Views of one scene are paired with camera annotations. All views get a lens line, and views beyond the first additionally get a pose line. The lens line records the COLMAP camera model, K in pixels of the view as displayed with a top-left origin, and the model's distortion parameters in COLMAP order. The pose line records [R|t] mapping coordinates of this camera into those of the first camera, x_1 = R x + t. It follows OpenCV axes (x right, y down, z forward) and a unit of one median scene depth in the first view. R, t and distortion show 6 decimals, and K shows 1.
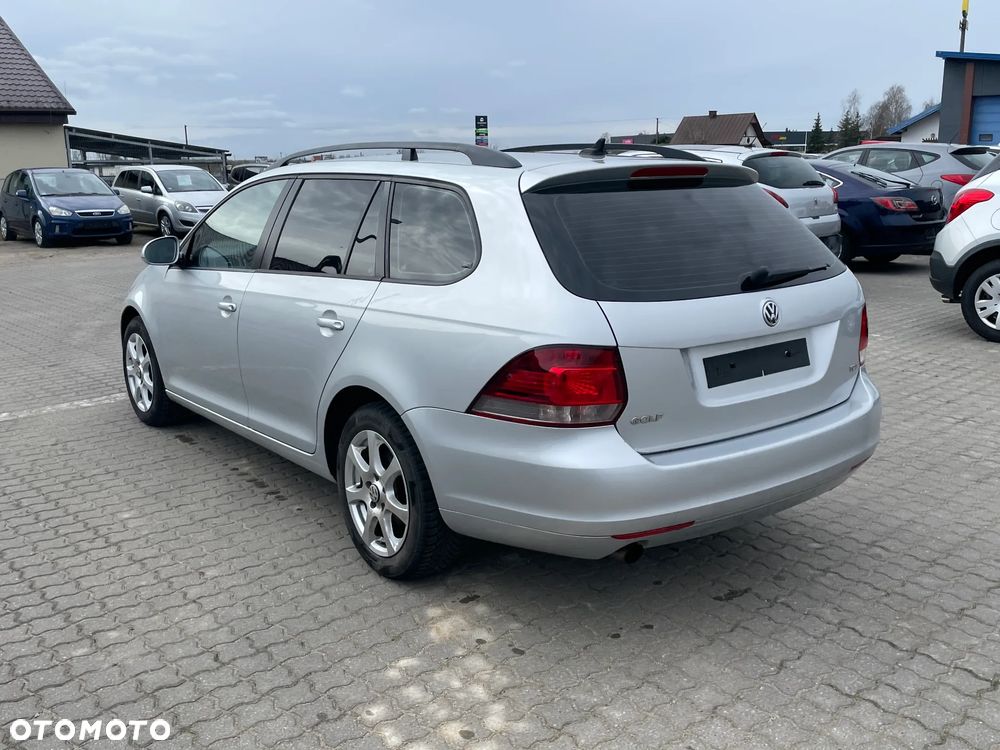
lens RADIAL K [[926.8, 0, 495.6], [0, 926.8, 342.1], [0, 0, 1]] dist [0.041006, 0.000000]
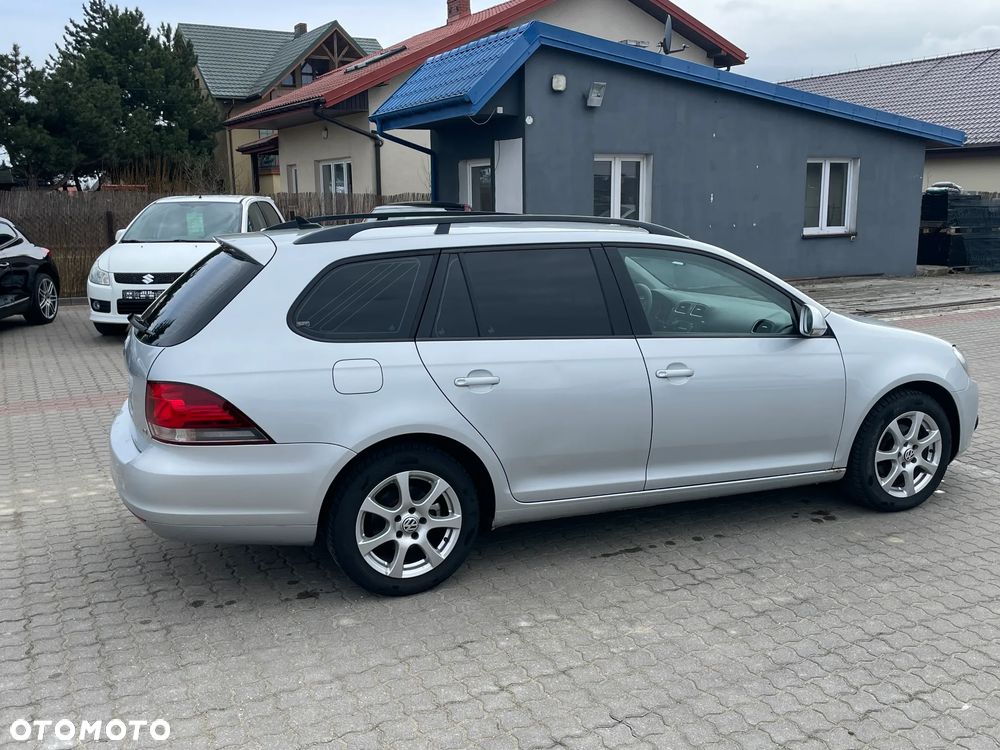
lens RADIAL K [[926.8, 0, 503.9], [0, 926.8, 369.6], [0, 0, 1]] dist [0.041006, 0.000000]
pose [[-0.247374, 0.199332, -0.948195, 0.960963], [-0.170830, 0.954307, 0.245185, -0.284083], [0.953742, 0.222632, -0.202018, 1.181587]]
